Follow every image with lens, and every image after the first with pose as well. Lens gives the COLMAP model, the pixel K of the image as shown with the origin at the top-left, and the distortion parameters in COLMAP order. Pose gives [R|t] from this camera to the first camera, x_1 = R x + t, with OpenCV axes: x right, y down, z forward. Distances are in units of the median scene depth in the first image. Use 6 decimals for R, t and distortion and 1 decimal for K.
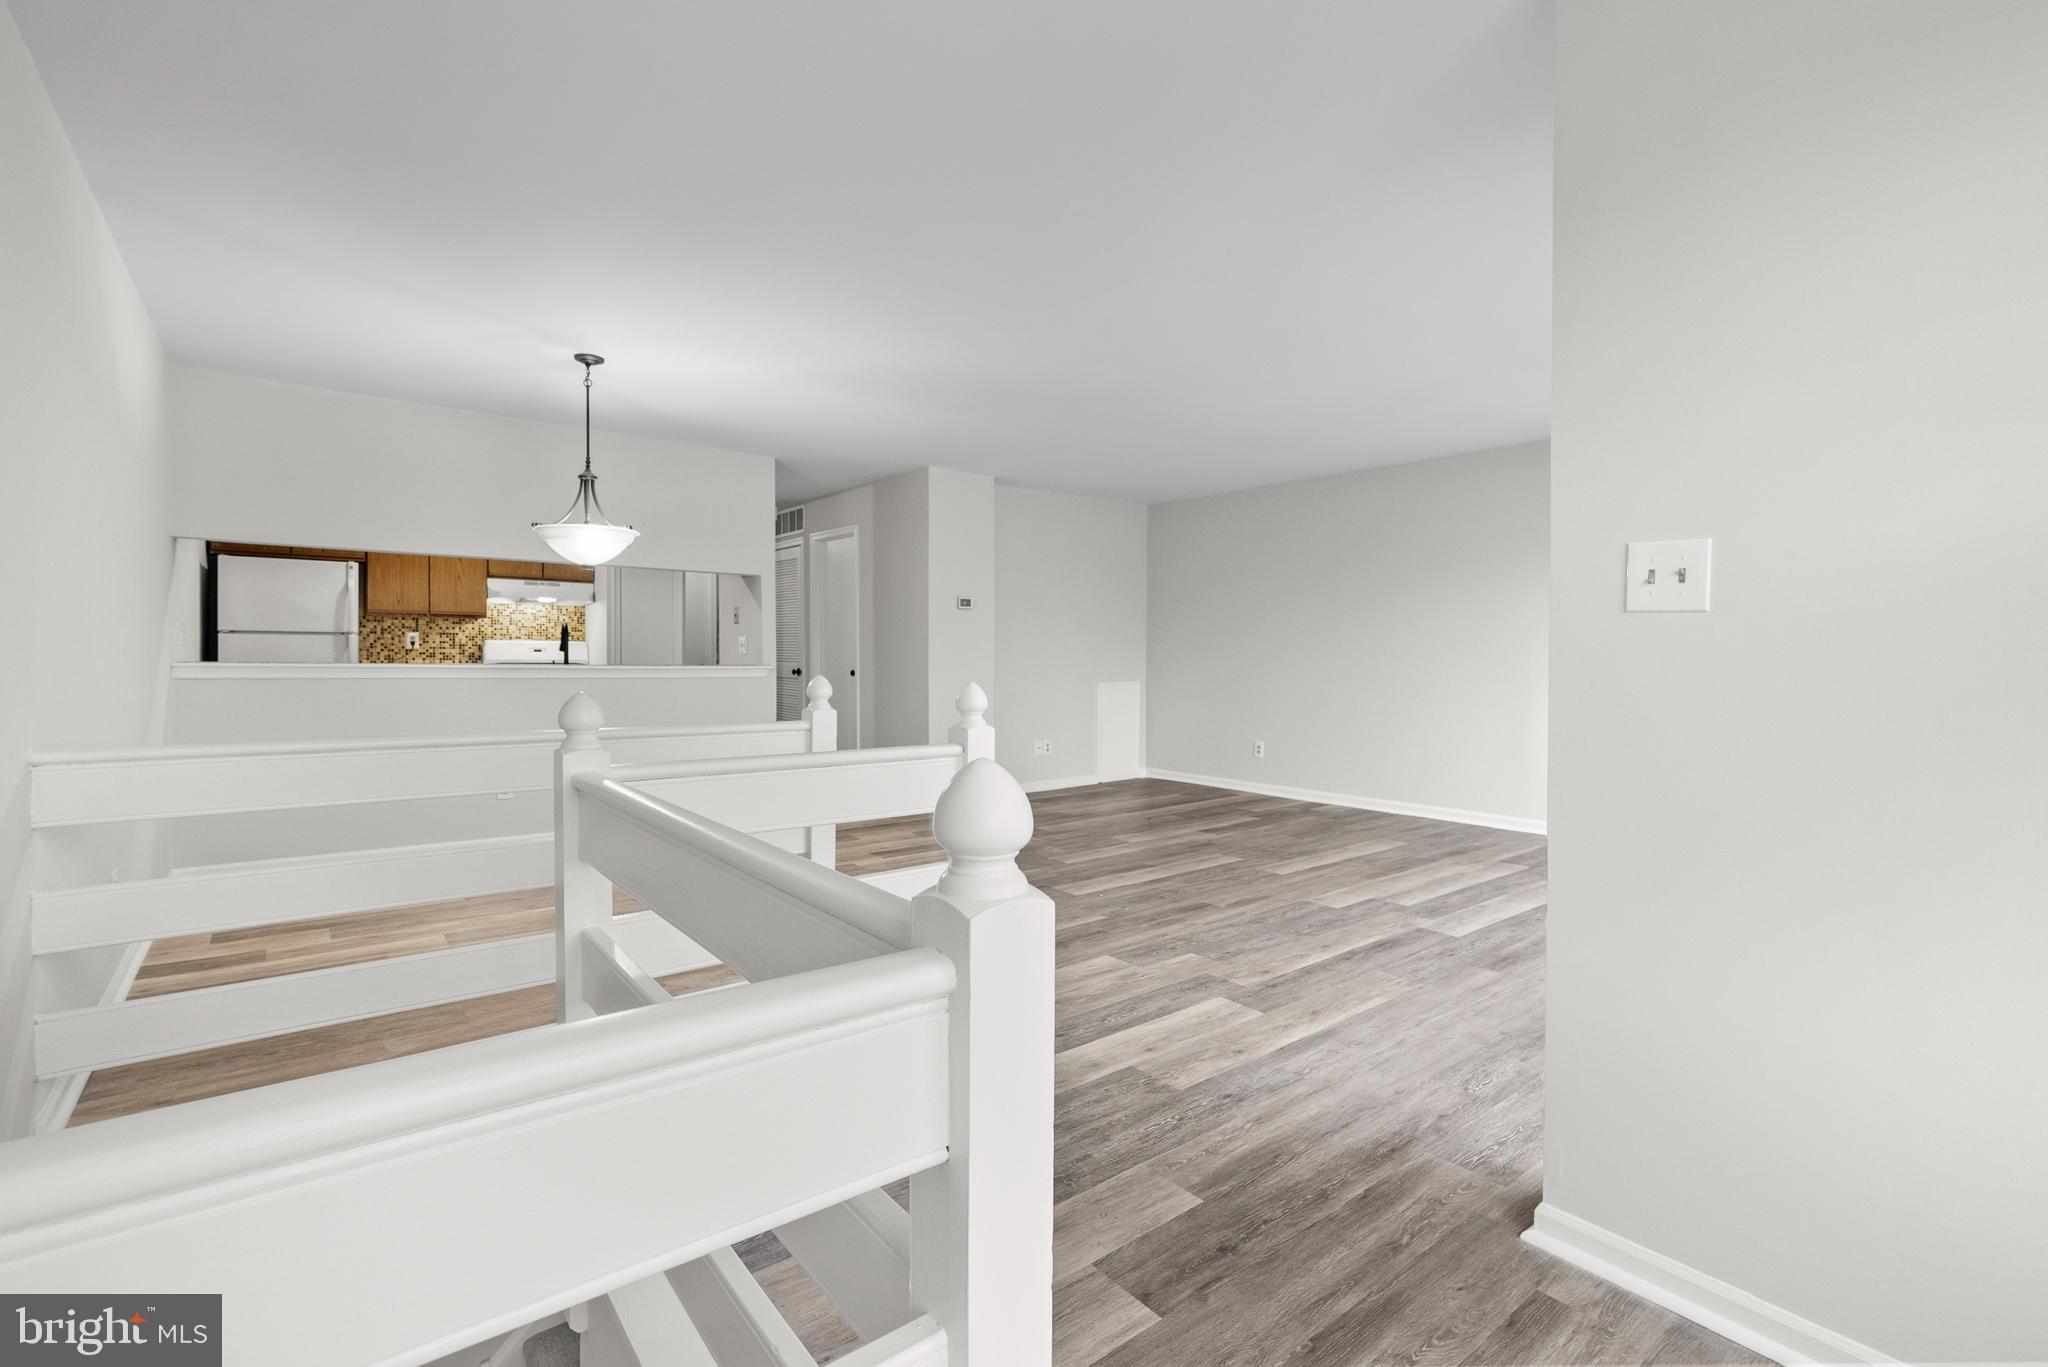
lens RADIAL K [[934.1, 0, 1026.2], [0, 934.1, 661.5], [0, 0, 1]] dist [-0.013125, 0.005630]
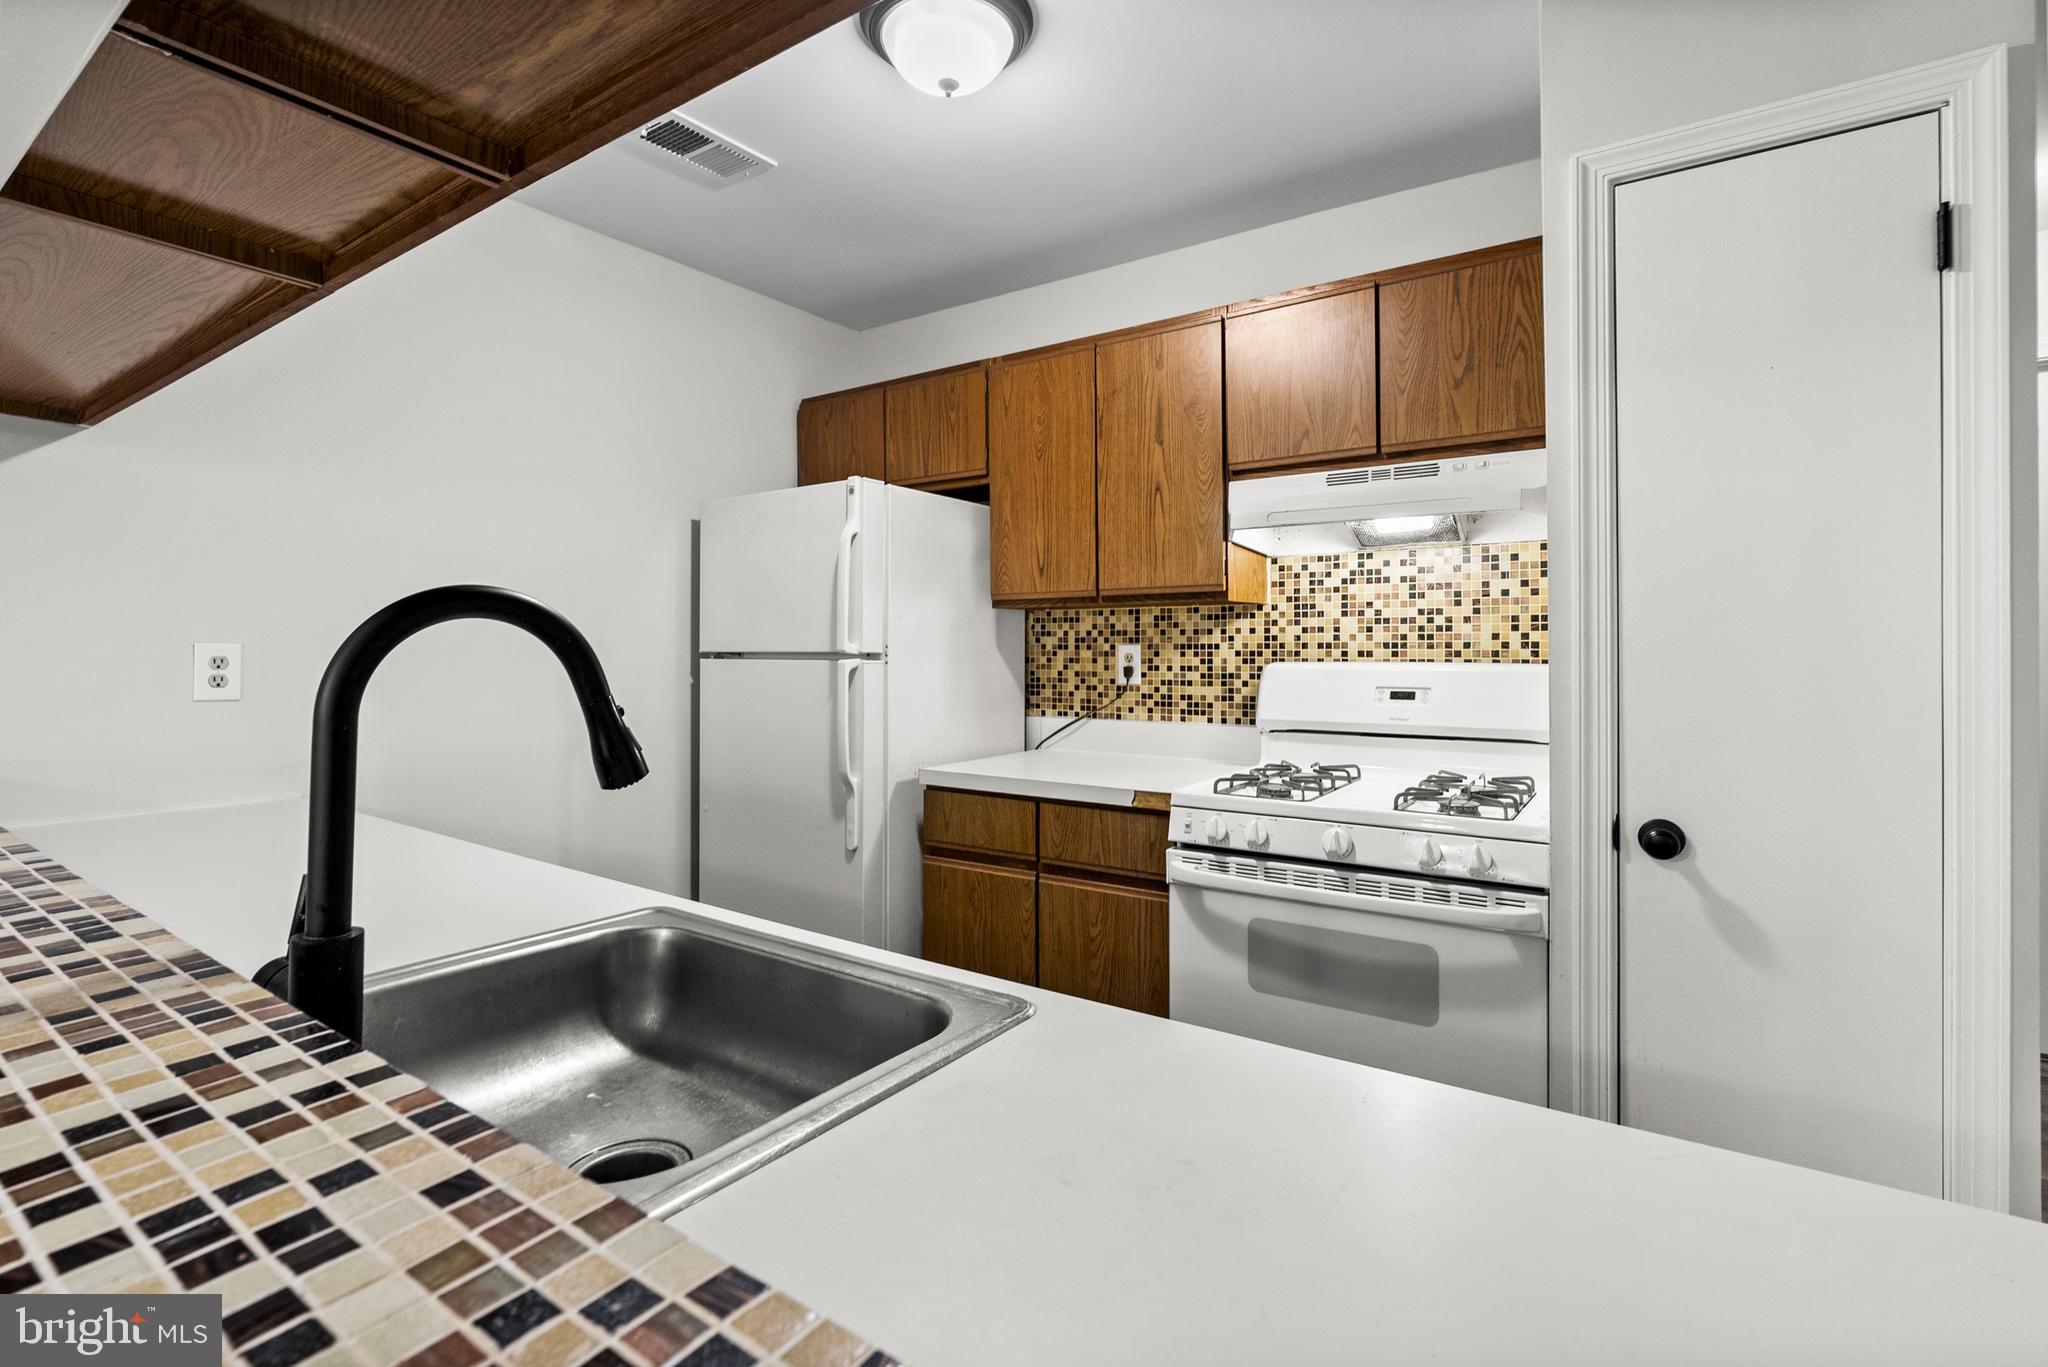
lens RADIAL K [[934.1, 0, 1026.4], [0, 934.1, 654.3], [0, 0, 1]] dist [-0.013125, 0.005630]
pose [[0.295455, -0.003493, -0.955350, -0.278808], [-0.002045, 0.999989, -0.004289, -0.025284], [0.955354, 0.003221, 0.295445, 0.835050]]
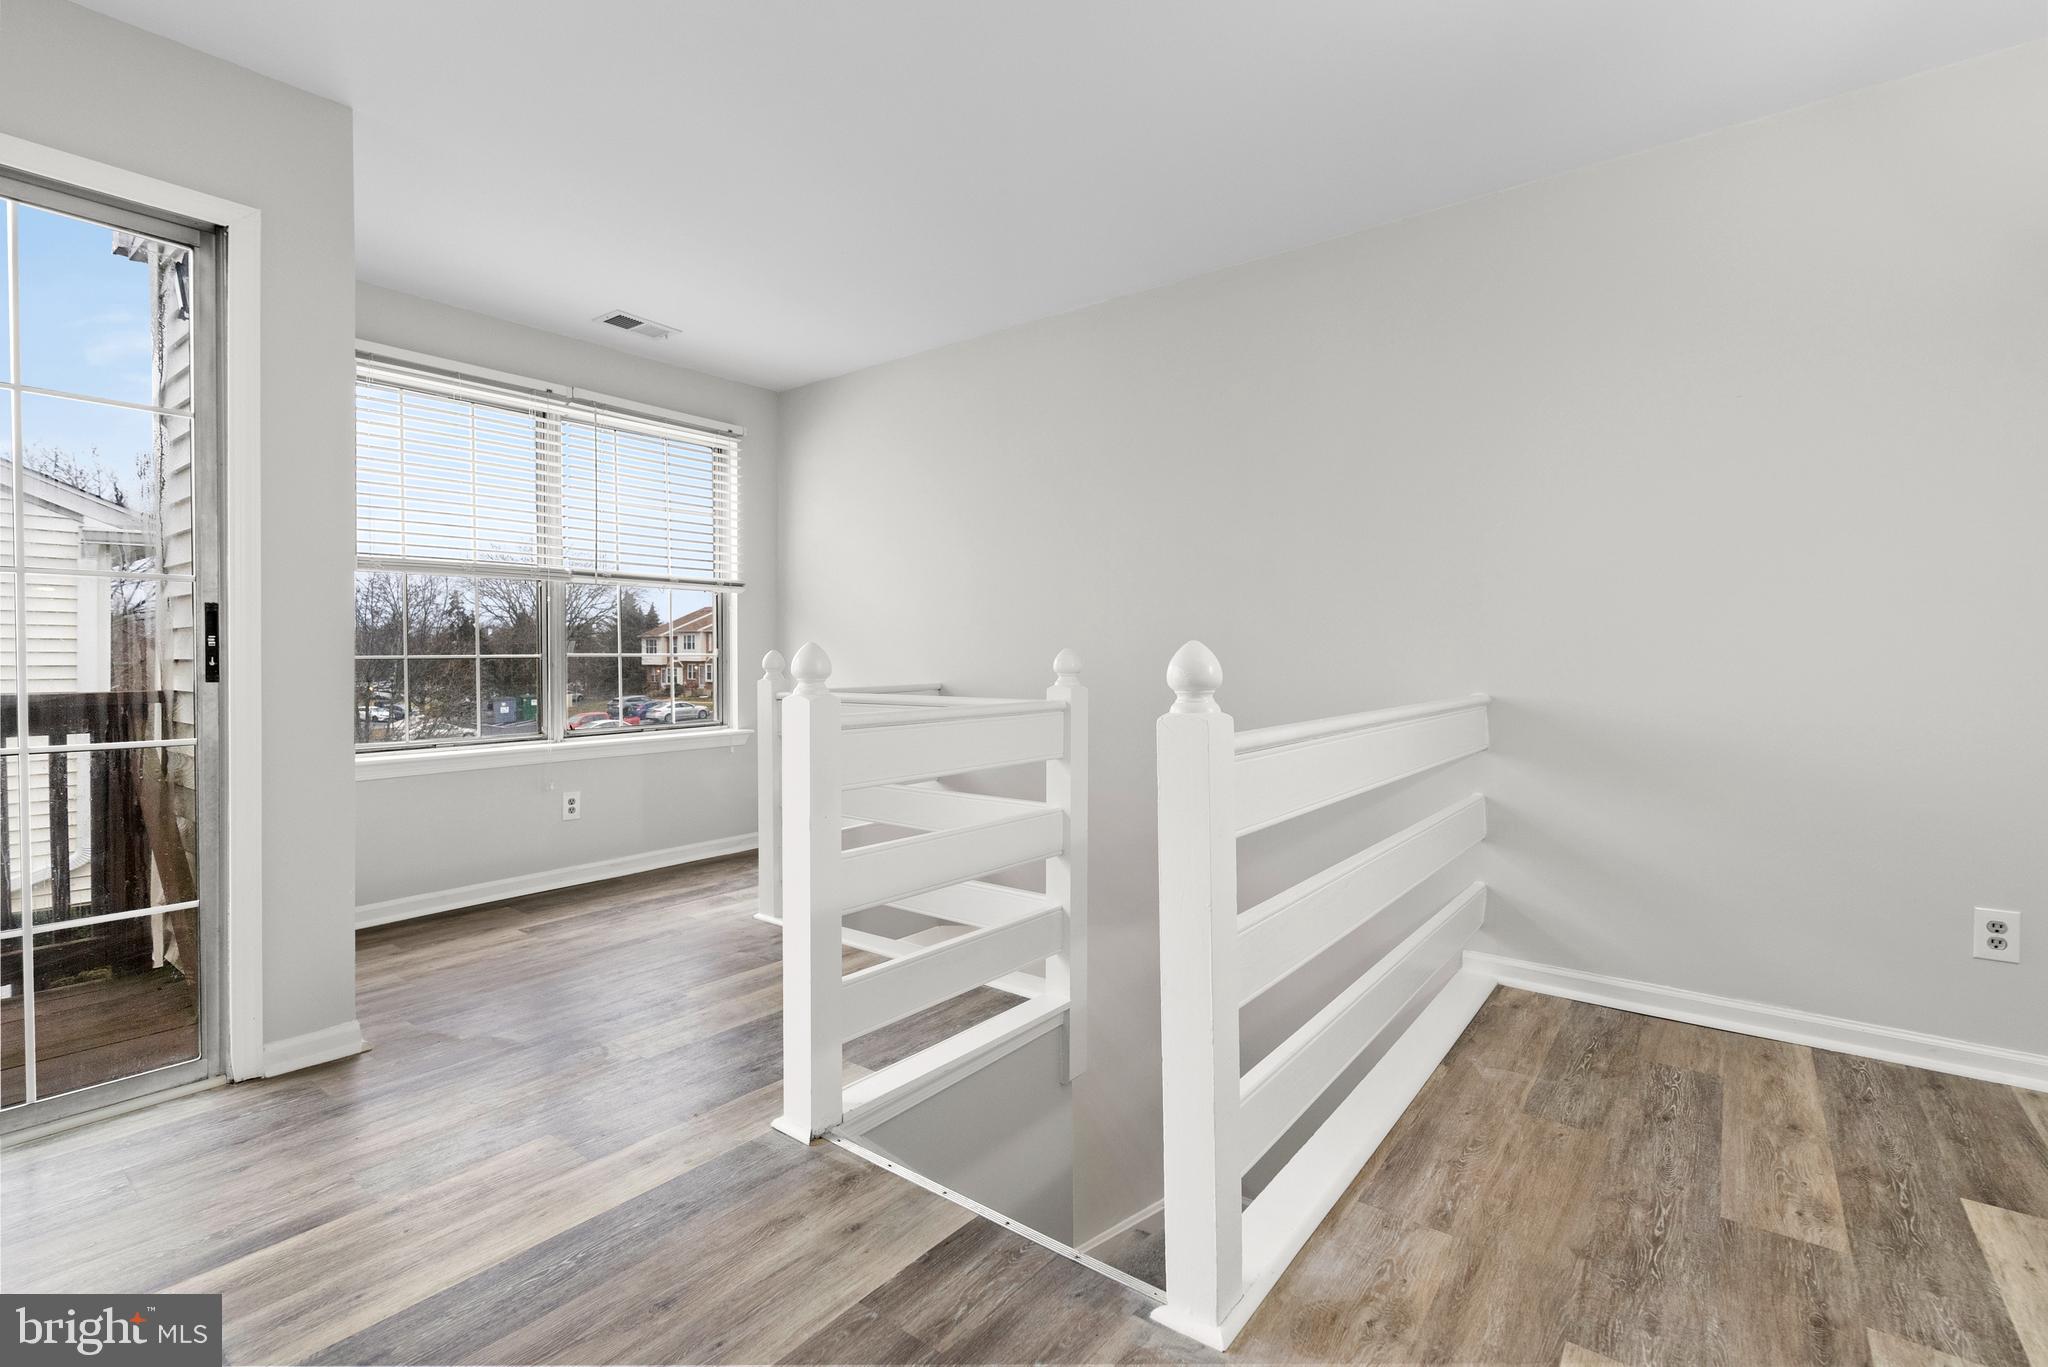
lens RADIAL K [[934.1, 0, 1028.1], [0, 934.1, 664.0], [0, 0, 1]] dist [-0.013125, 0.005630]
pose [[-0.968107, -0.002616, -0.250523, -0.013505], [-0.007448, 0.999804, 0.018340, 0.007582], [0.250425, 0.019621, -0.967937, 0.631893]]
